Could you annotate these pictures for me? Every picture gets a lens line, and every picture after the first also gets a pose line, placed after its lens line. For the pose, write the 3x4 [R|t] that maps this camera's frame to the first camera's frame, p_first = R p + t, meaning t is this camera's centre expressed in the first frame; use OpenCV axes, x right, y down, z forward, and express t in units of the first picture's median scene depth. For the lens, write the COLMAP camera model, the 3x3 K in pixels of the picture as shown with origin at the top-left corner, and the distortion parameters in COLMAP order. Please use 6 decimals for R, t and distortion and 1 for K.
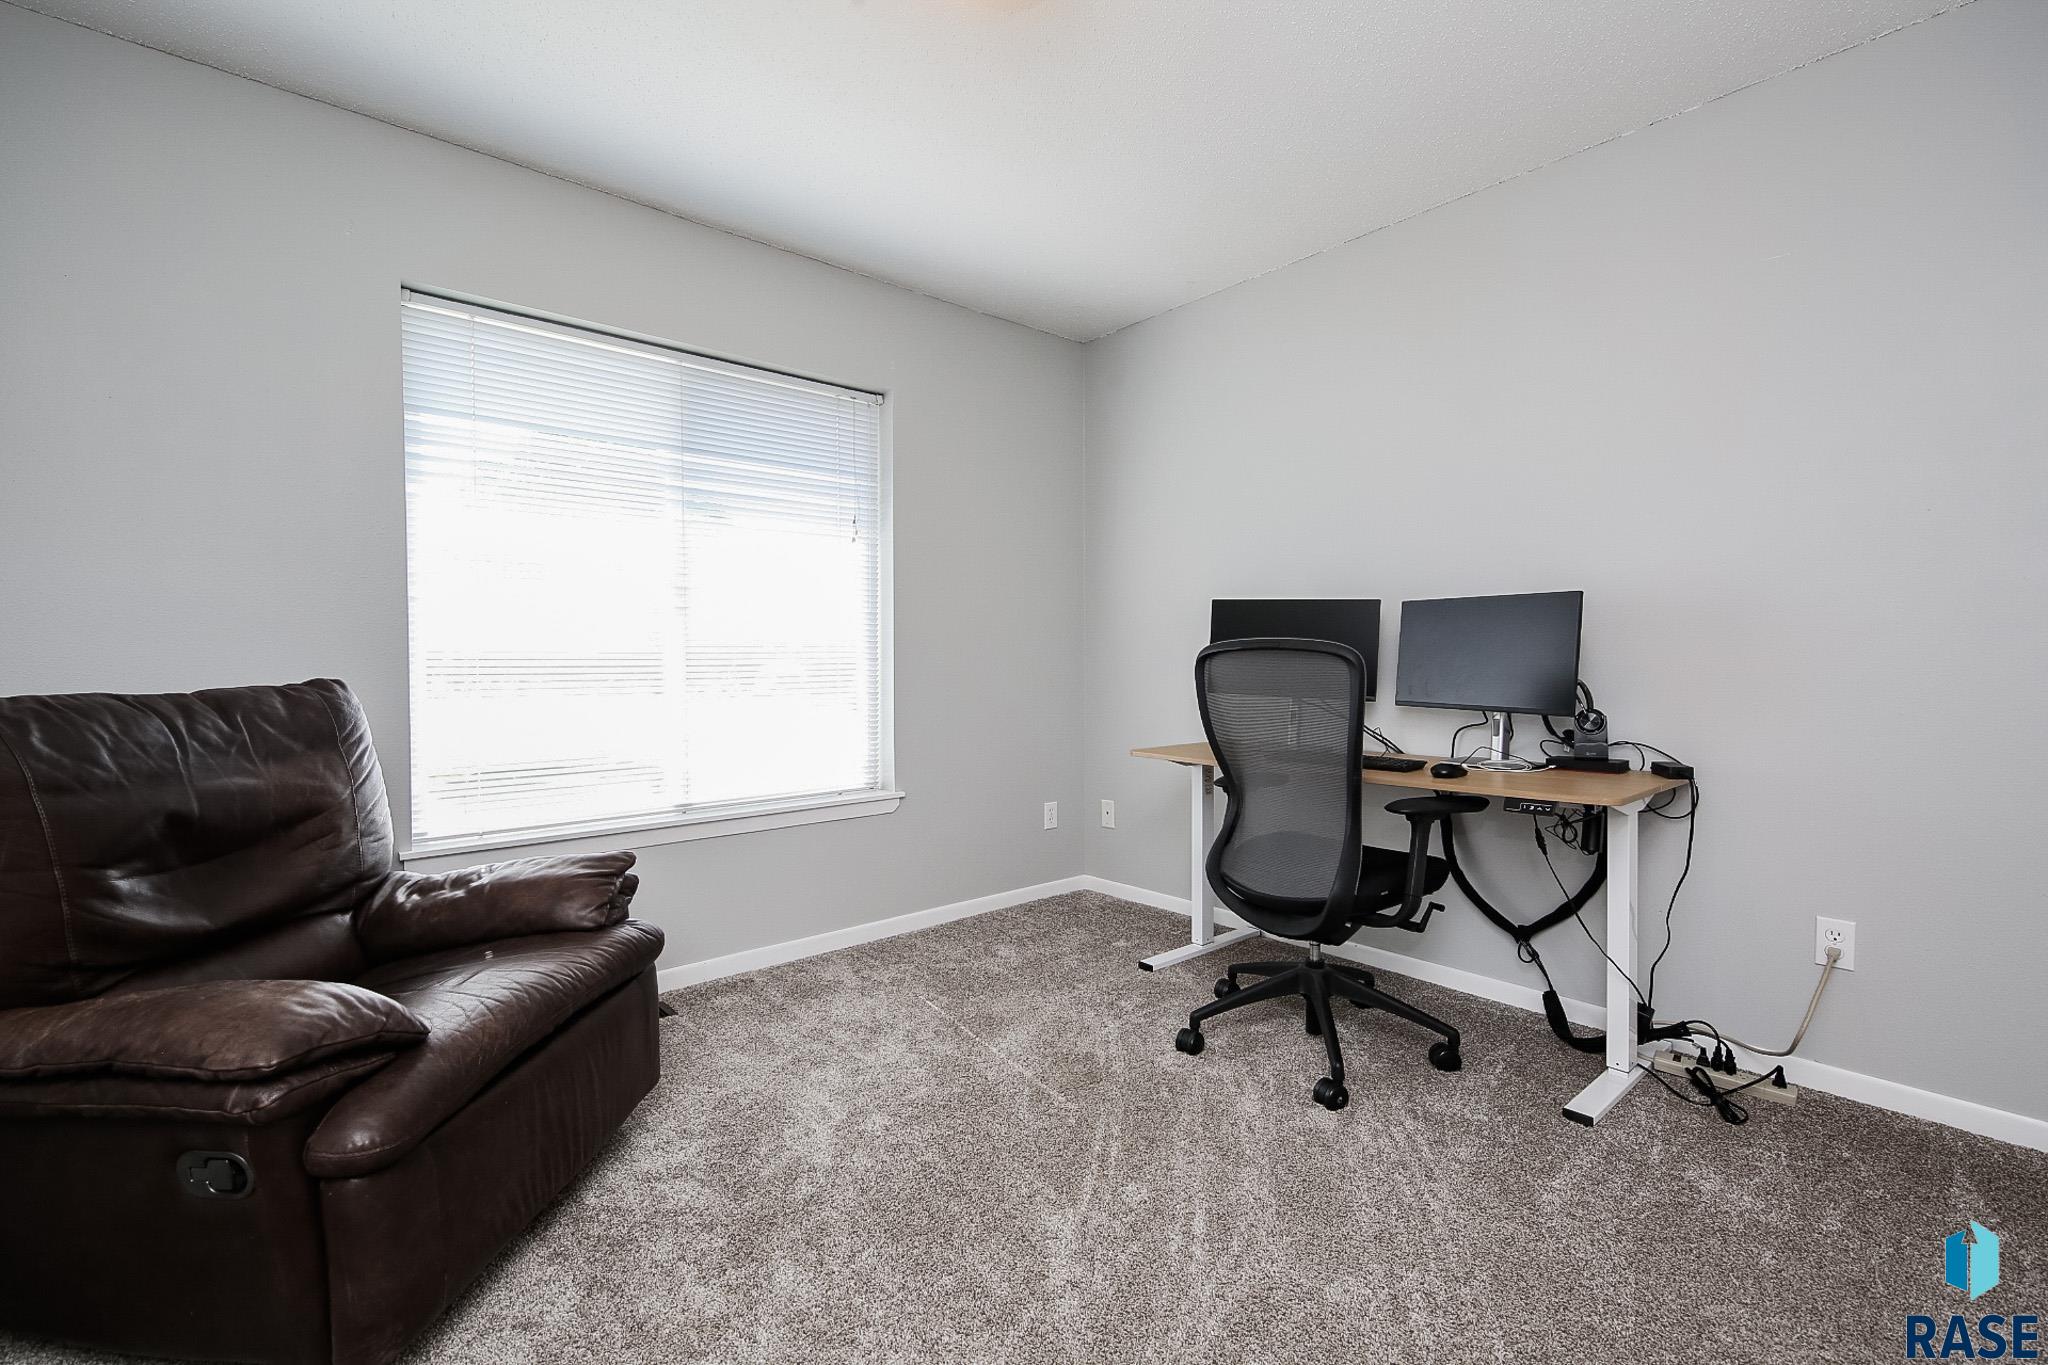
lens RADIAL K [[906.5, 0, 1025.9], [0, 906.5, 679.5], [0, 0, 1]] dist [0.000526, -0.000482]
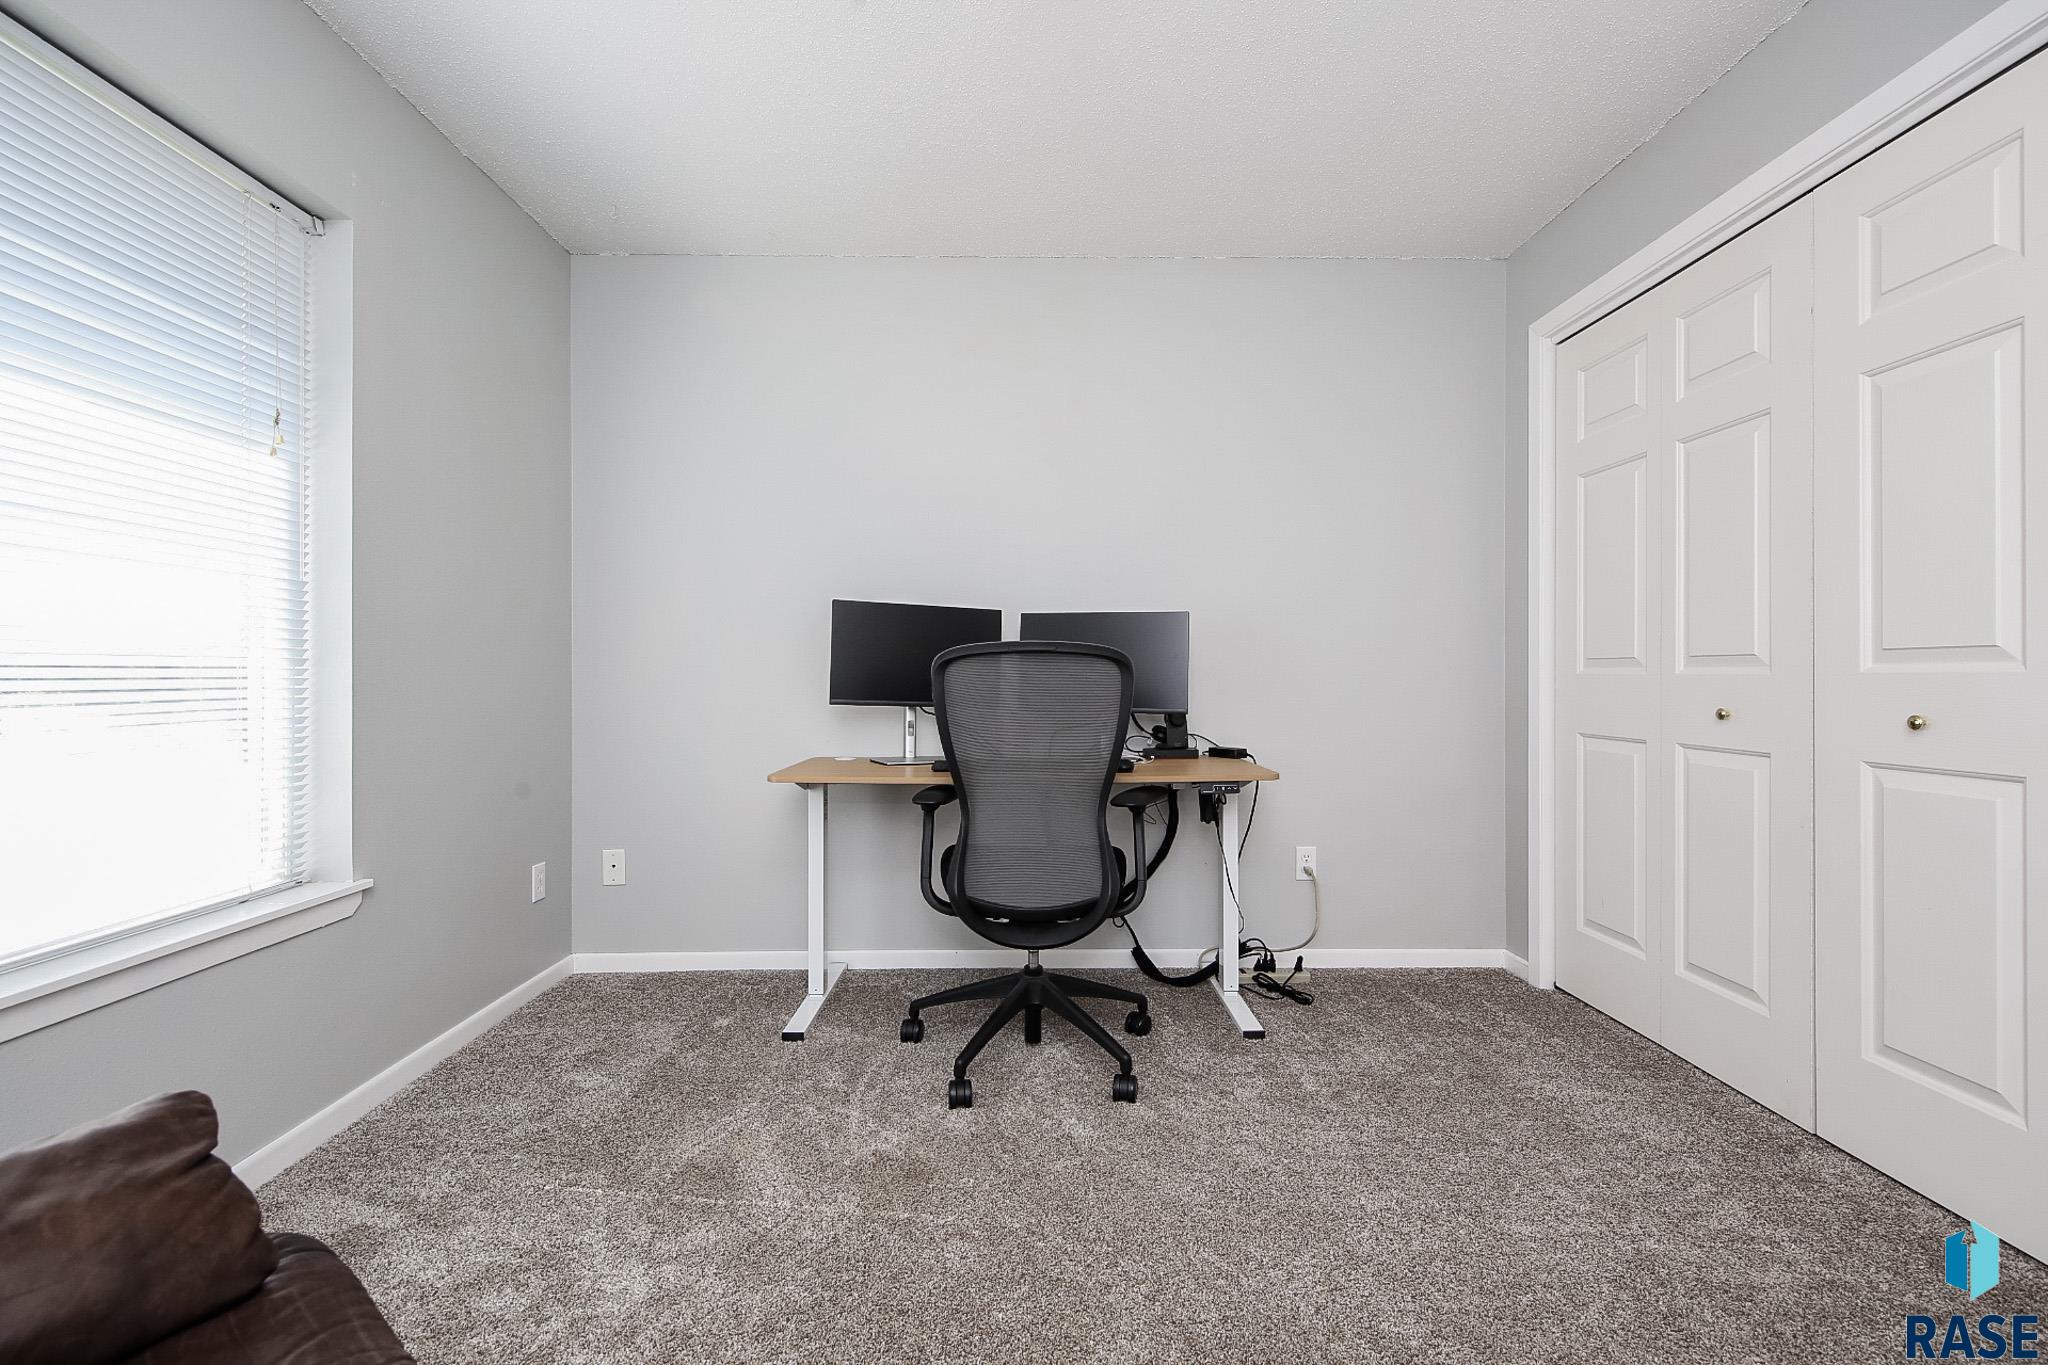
lens RADIAL K [[906.5, 0, 1025.9], [0, 906.5, 679.5], [0, 0, 1]] dist [0.000526, -0.000482]
pose [[0.631972, -0.001974, 0.774989, -0.443131], [0.017047, 0.999790, -0.011355, 0.003778], [-0.774804, 0.020387, 0.631873, 0.359931]]
